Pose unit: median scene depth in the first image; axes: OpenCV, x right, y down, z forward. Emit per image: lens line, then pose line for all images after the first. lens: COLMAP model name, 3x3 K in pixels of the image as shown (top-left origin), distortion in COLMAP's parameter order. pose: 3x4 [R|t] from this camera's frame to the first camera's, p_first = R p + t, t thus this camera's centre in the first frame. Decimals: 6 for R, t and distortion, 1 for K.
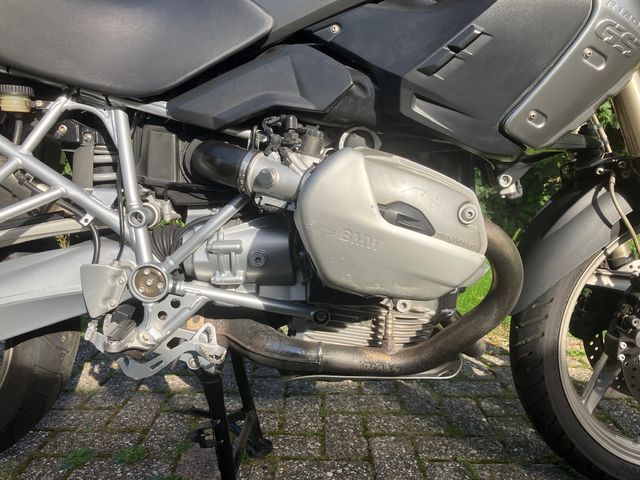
lens RADIAL K [[531.8, 0, 320.0], [0, 531.8, 240.0], [0, 0, 1]] dist [-0.009156, 0.002070]
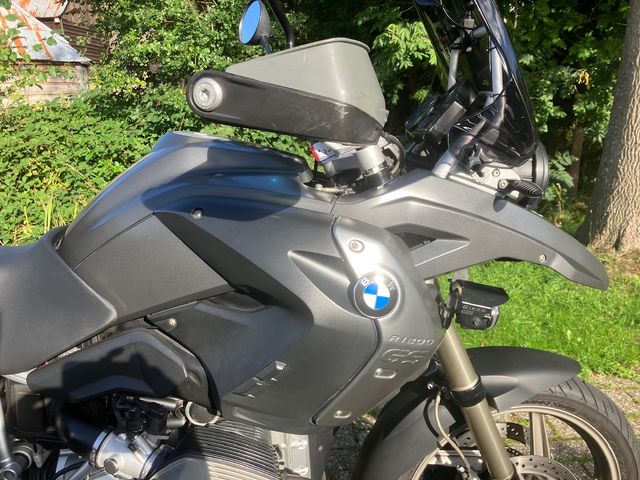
lens RADIAL K [[531.8, 0, 320.0], [0, 531.8, 240.0], [0, 0, 1]] dist [-0.009156, 0.002070]
pose [[0.997009, -0.027381, 0.072272, 0.240135], [0.022206, 0.997196, 0.071464, -0.591252], [-0.074026, -0.069646, 0.994821, -0.114823]]
